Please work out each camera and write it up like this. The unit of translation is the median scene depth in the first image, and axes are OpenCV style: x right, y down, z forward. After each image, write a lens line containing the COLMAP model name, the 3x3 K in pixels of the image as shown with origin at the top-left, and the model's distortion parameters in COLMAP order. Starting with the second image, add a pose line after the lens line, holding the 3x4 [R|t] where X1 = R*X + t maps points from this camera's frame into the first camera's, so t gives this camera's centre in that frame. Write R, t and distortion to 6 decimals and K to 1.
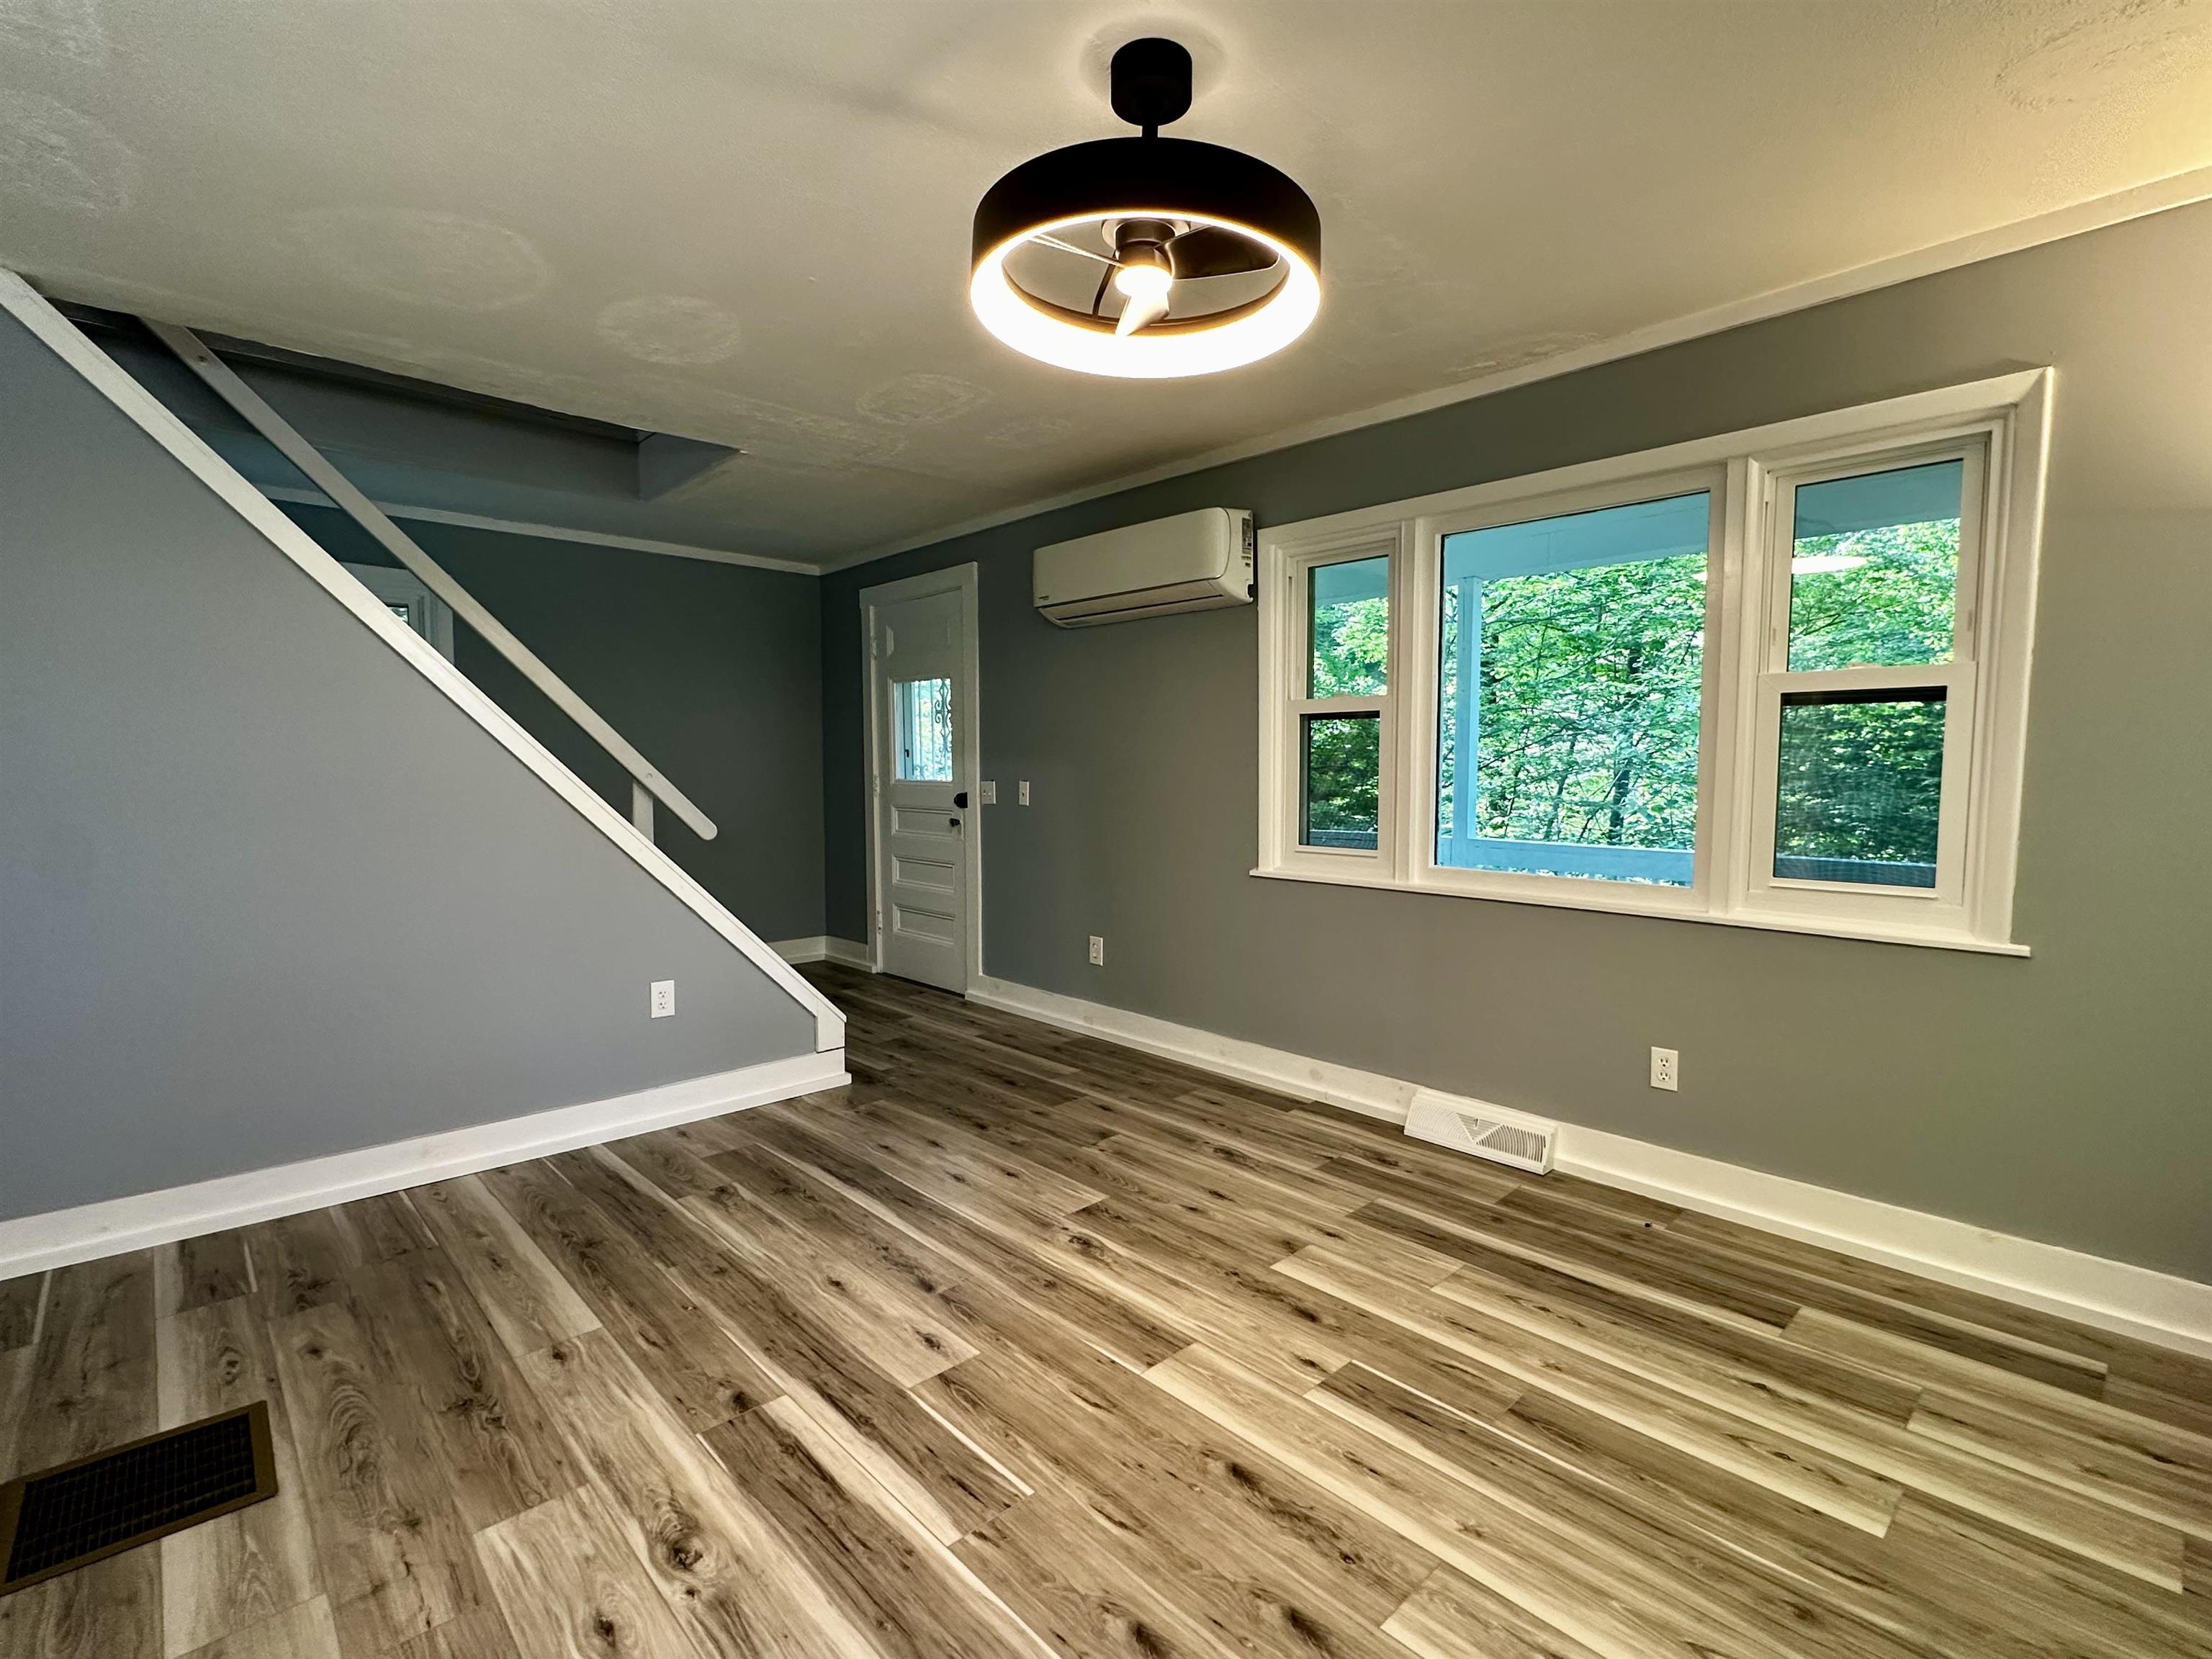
lens RADIAL K [[1030.8, 0, 1104.0], [0, 1030.8, 832.8], [0, 0, 1]] dist [-0.001545, 0.000439]
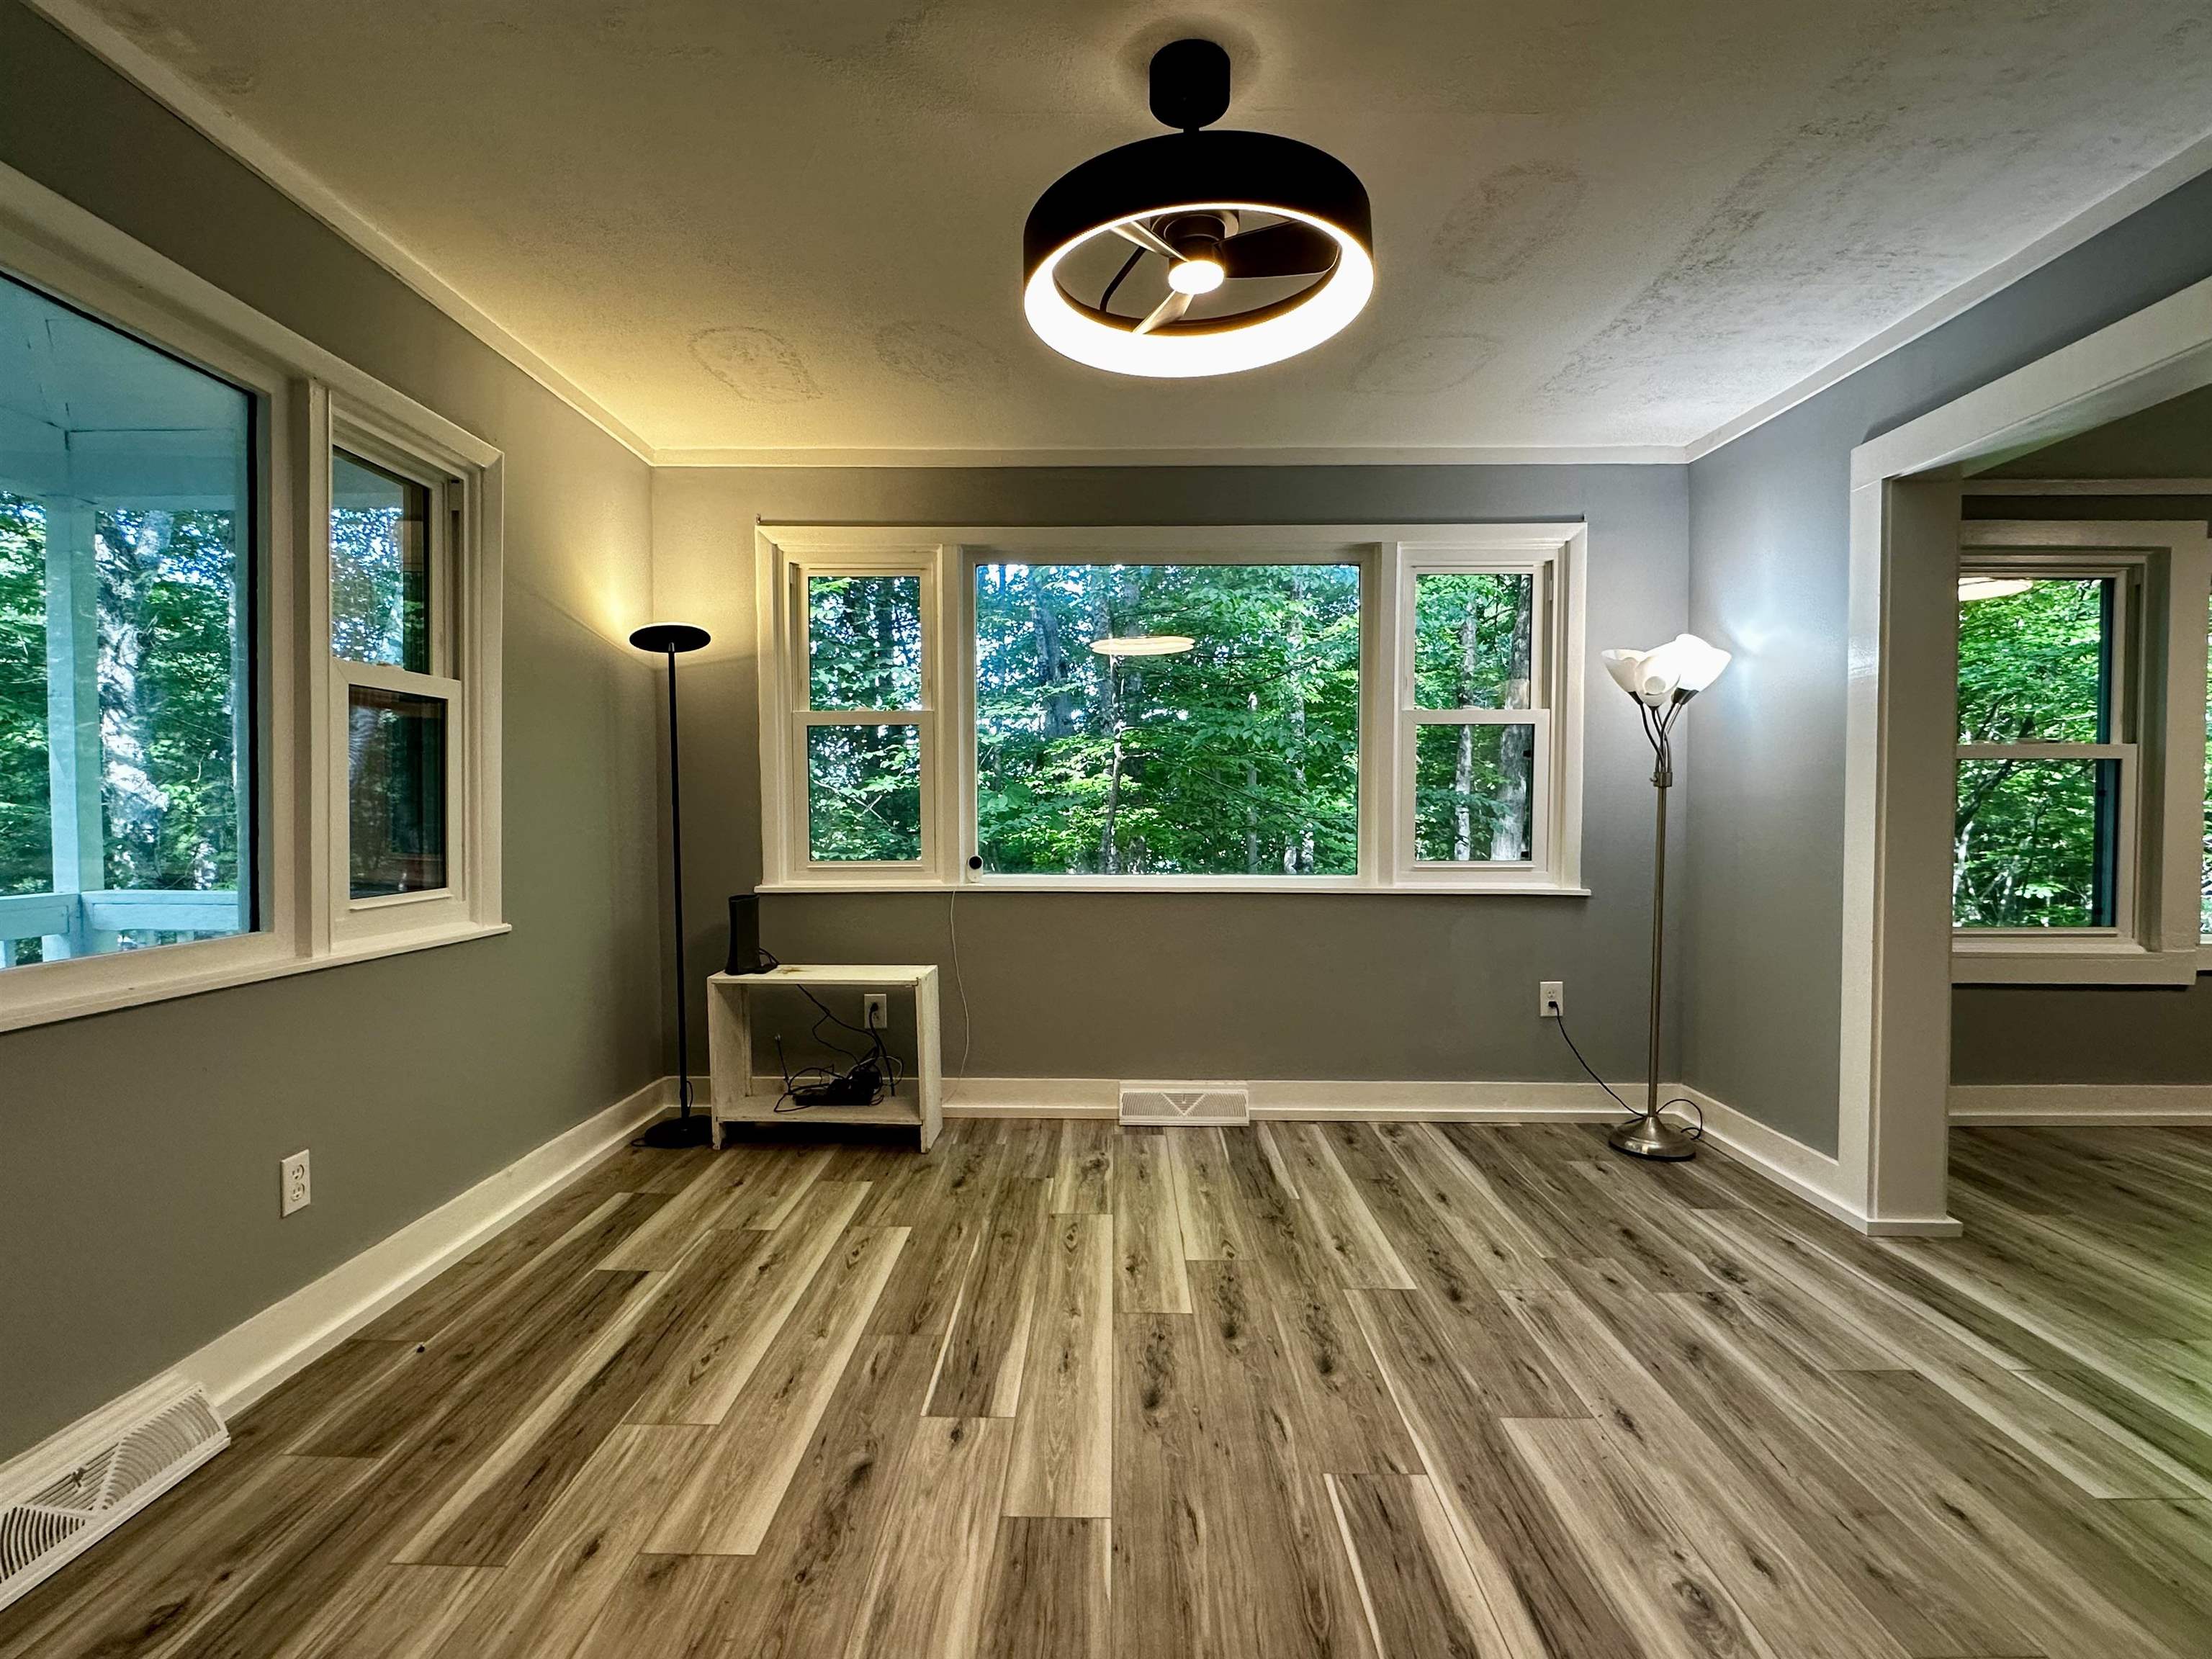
lens RADIAL K [[1030.8, 0, 1104.0], [0, 1030.8, 832.8], [0, 0, 1]] dist [-0.001545, 0.000439]
pose [[-0.724634, -0.020410, 0.688832, -0.420309], [0.042709, 0.996310, 0.074449, -0.053407], [-0.687809, 0.083368, -0.721088, 1.286468]]
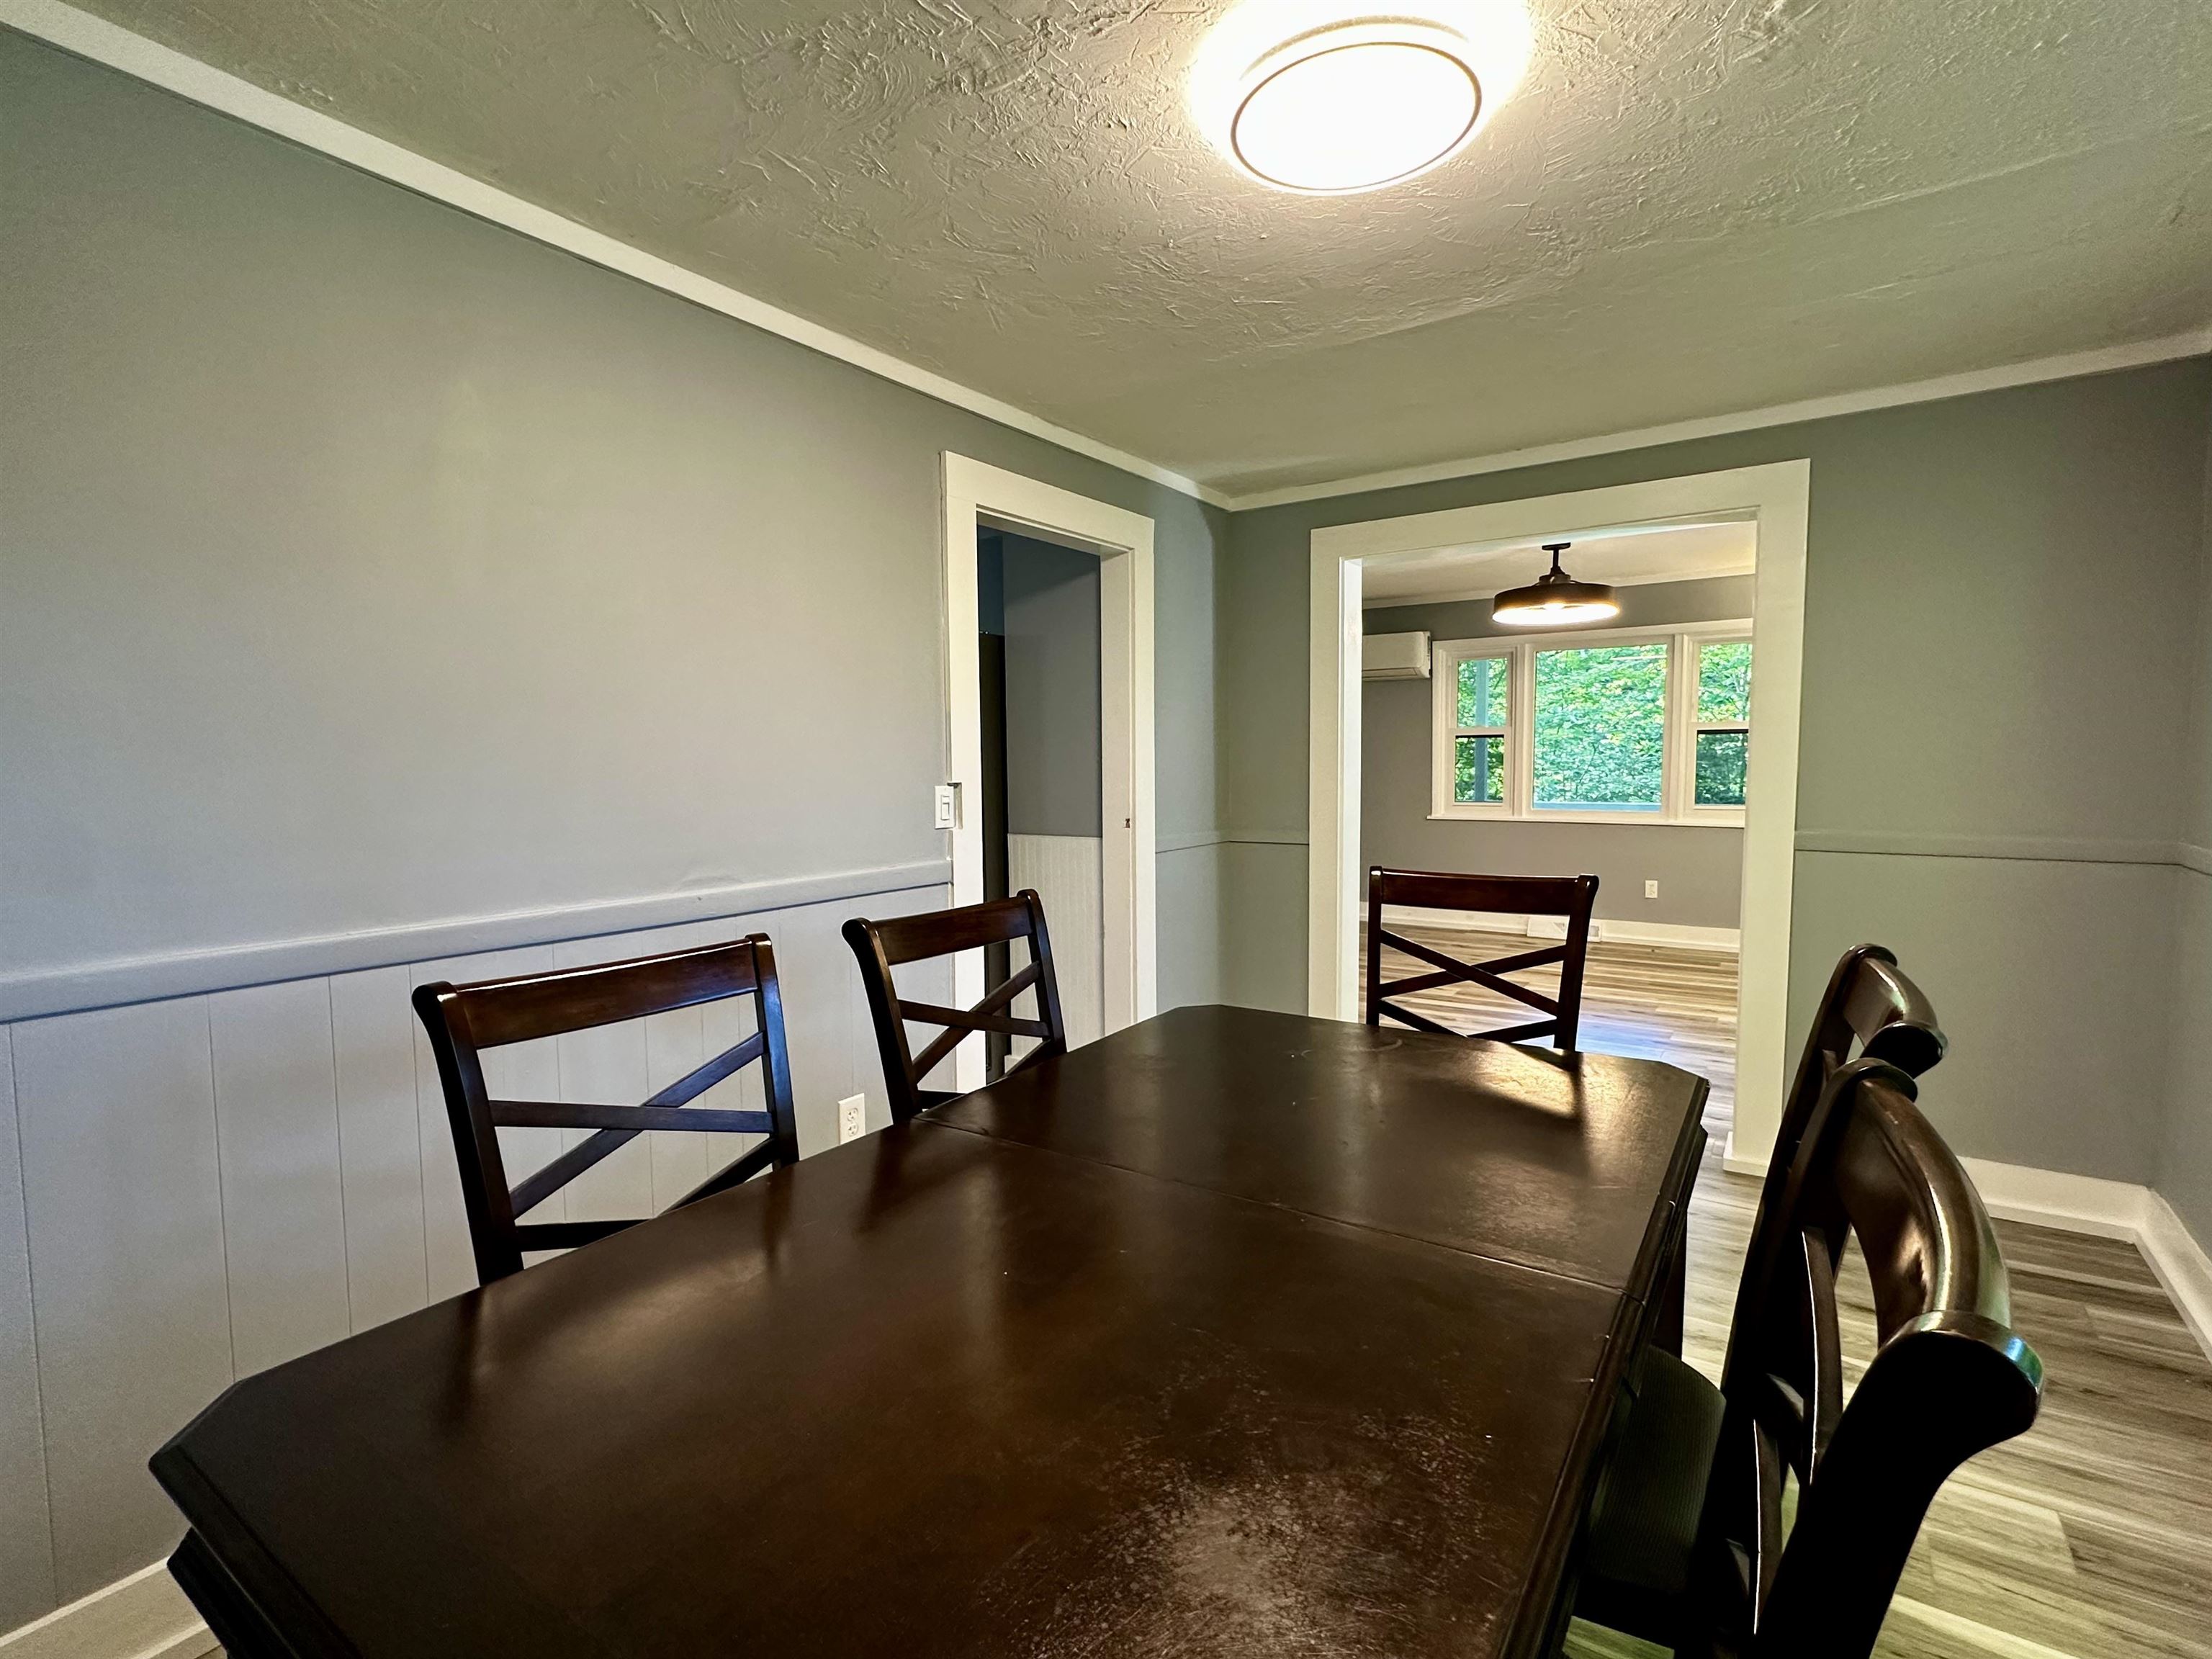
lens RADIAL K [[1030.8, 0, 1104.0], [0, 1030.8, 832.8], [0, 0, 1]] dist [-0.001545, 0.000439]
pose [[0.983016, -0.004000, 0.183475, -1.275660], [0.008026, 0.999743, -0.021202, 0.162742], [-0.183343, 0.022315, 0.982796, -1.236646]]
